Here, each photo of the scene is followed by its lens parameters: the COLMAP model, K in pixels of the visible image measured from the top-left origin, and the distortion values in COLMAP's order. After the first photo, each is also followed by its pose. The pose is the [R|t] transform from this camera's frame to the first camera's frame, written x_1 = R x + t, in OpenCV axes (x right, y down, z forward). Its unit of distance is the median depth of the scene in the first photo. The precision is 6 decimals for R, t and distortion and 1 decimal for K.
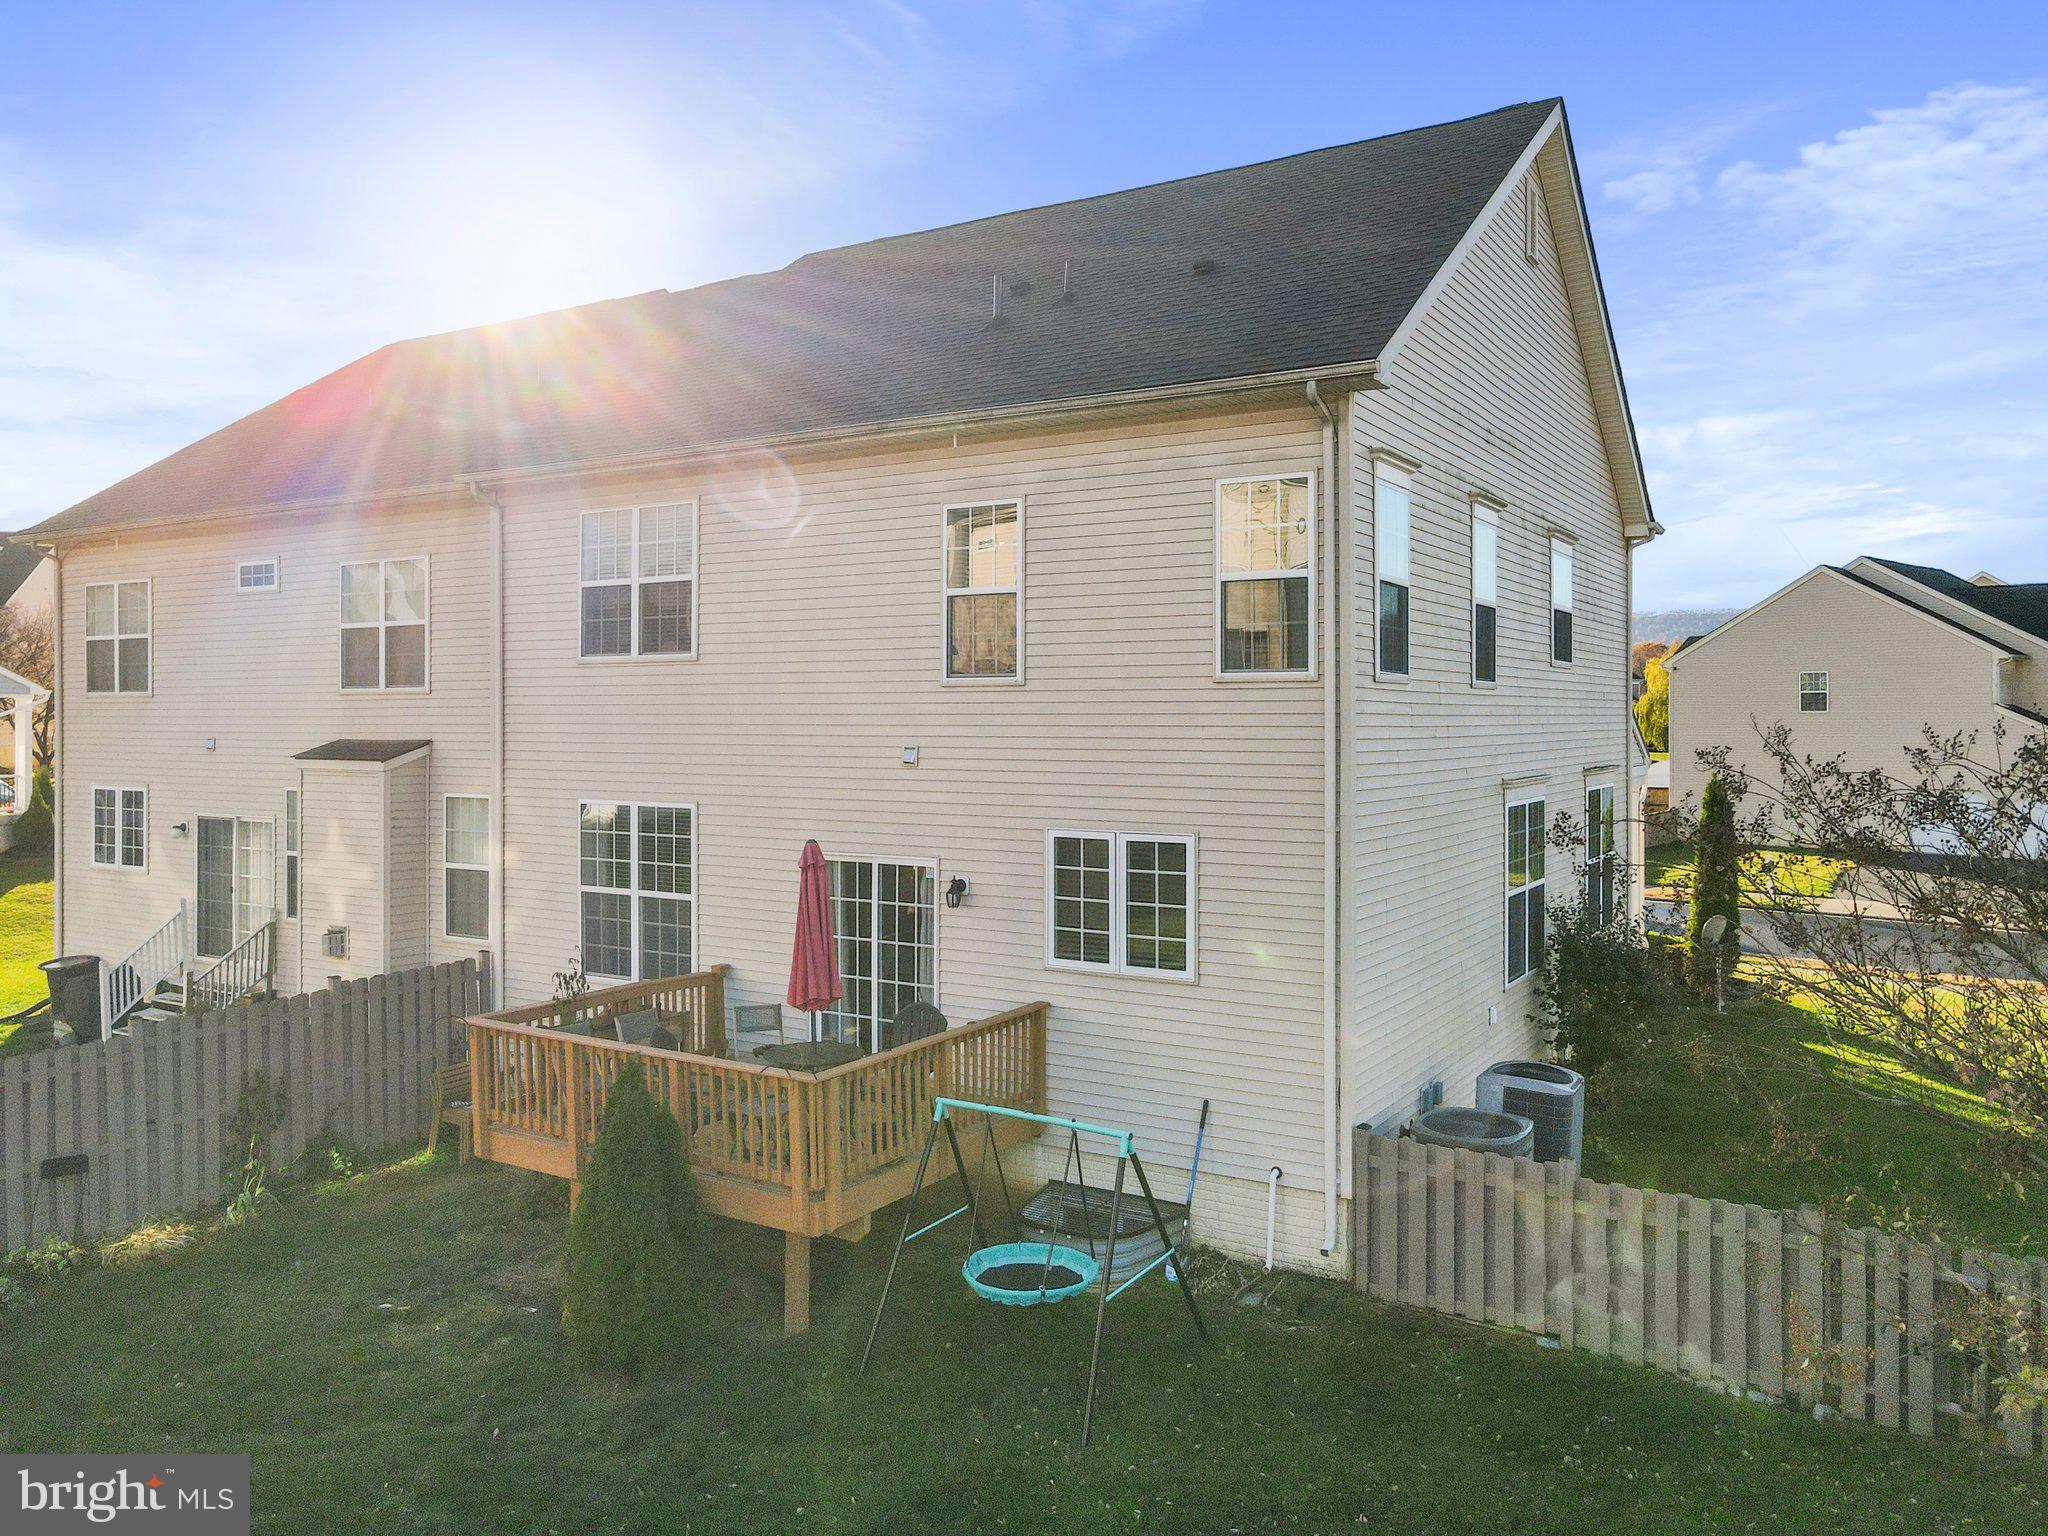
lens RADIAL K [[1433.1, 0, 1024.0], [0, 1433.1, 768.0], [0, 0, 1]] dist [0.001229, 0.076741]
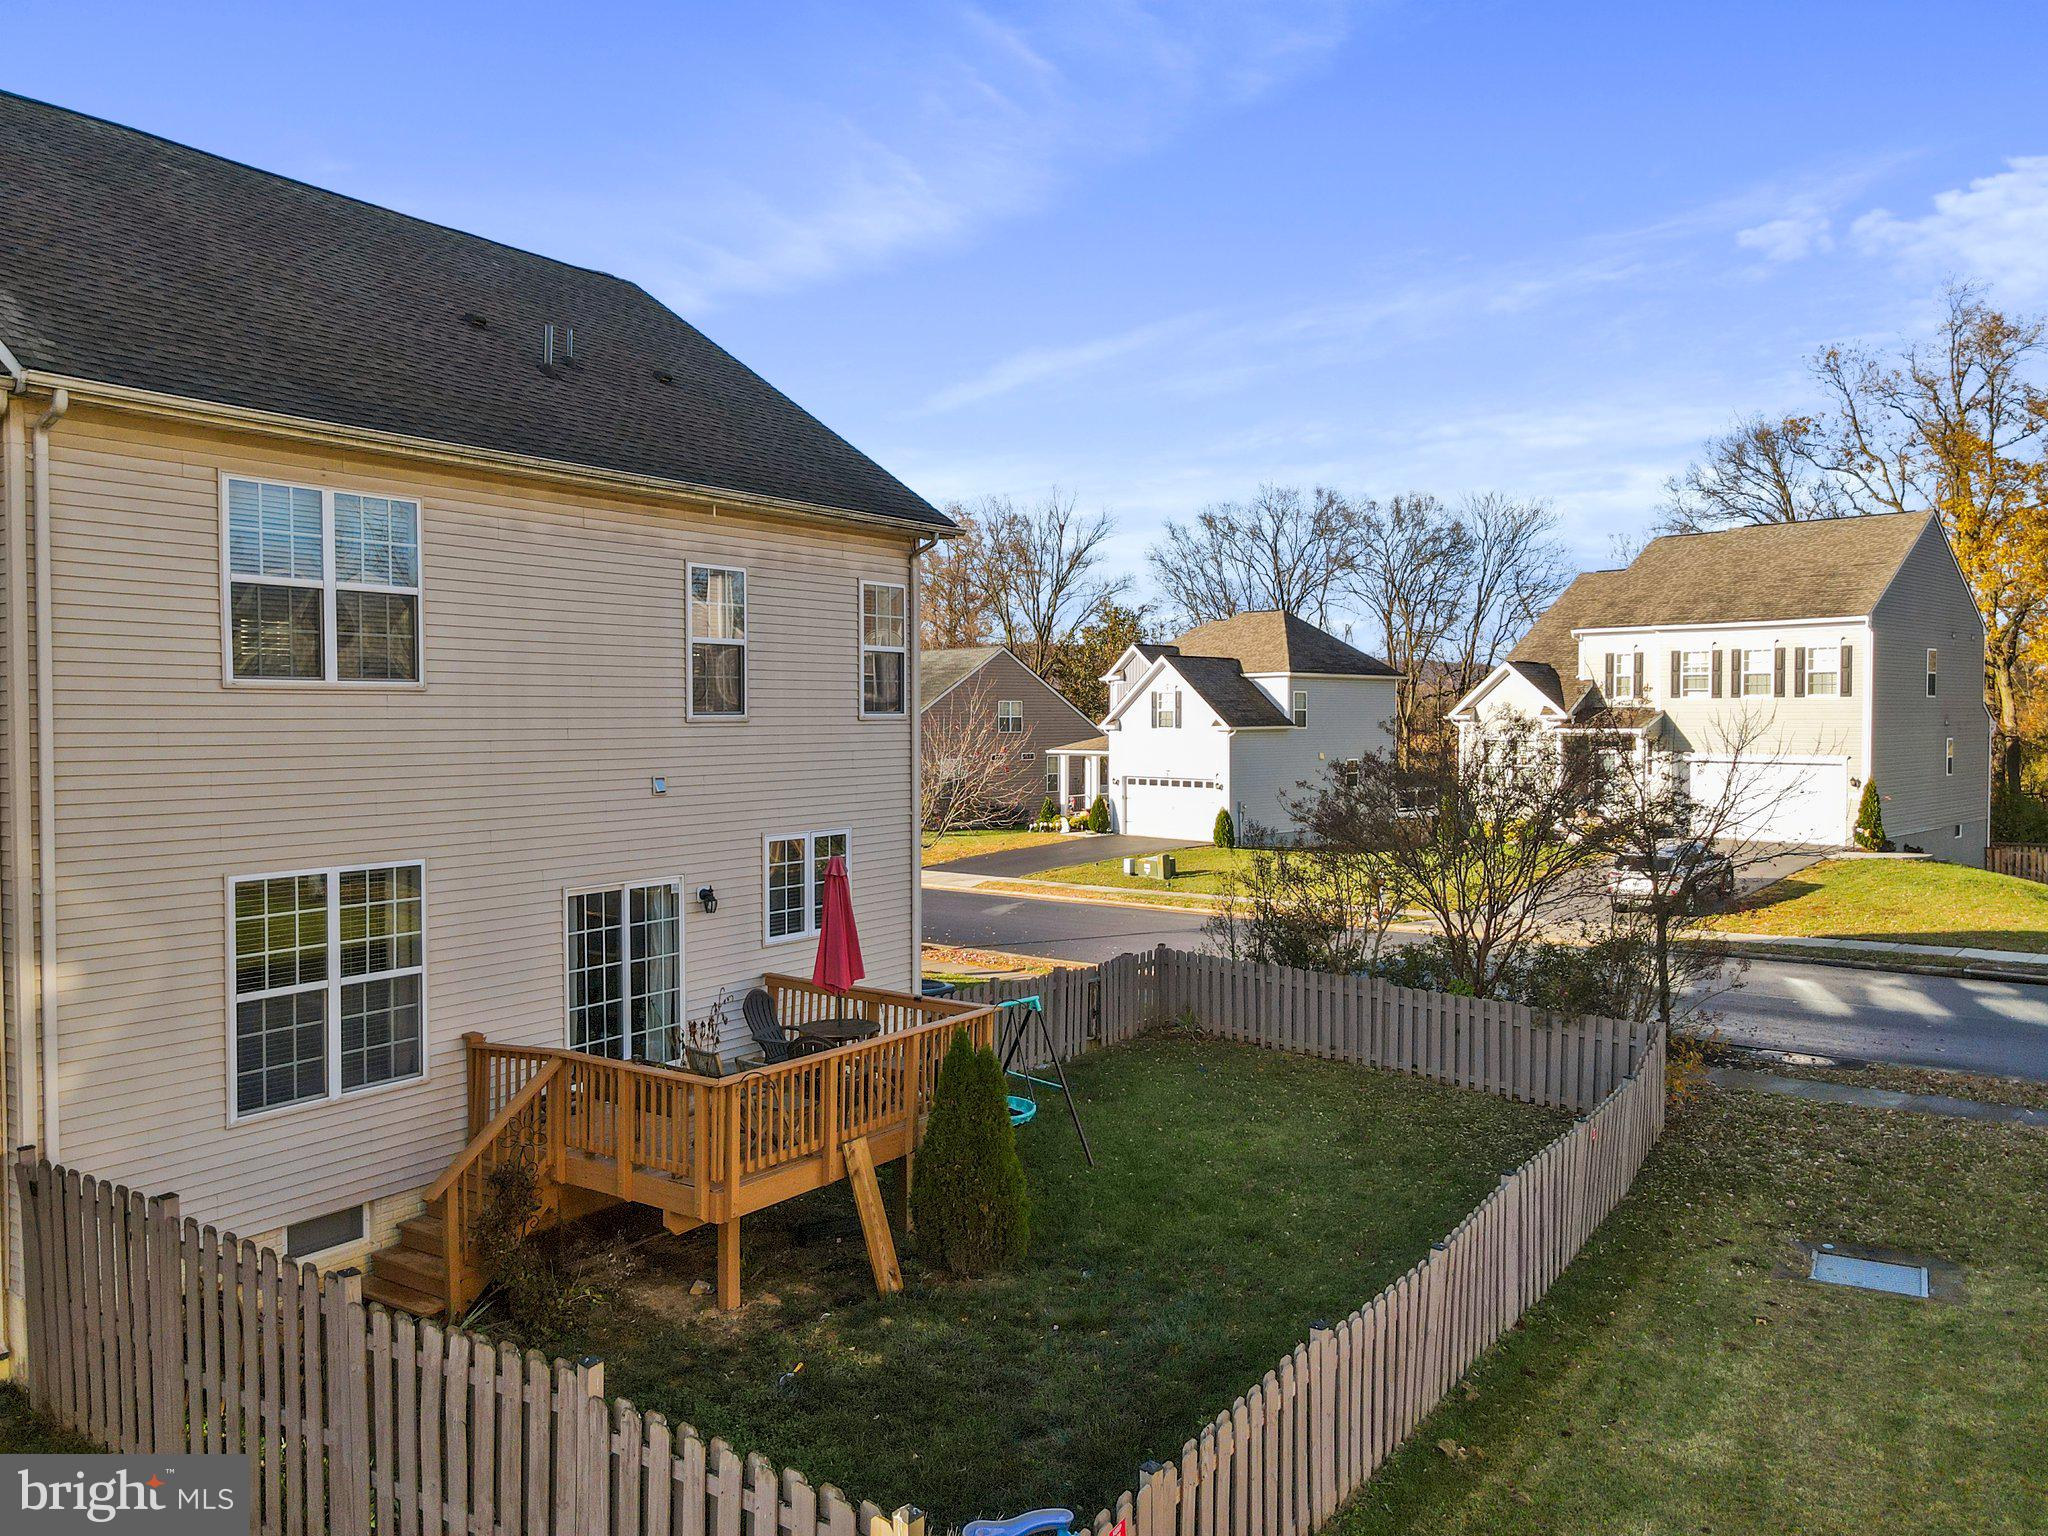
lens RADIAL K [[1433.1, 0, 1024.0], [0, 1433.1, 768.0], [0, 0, 1]] dist [0.001229, 0.076741]
pose [[0.083597, -0.037255, 0.995803, -1.155328], [0.035243, 0.998786, 0.034408, -0.050100], [-0.995876, 0.032219, 0.084809, 0.628869]]
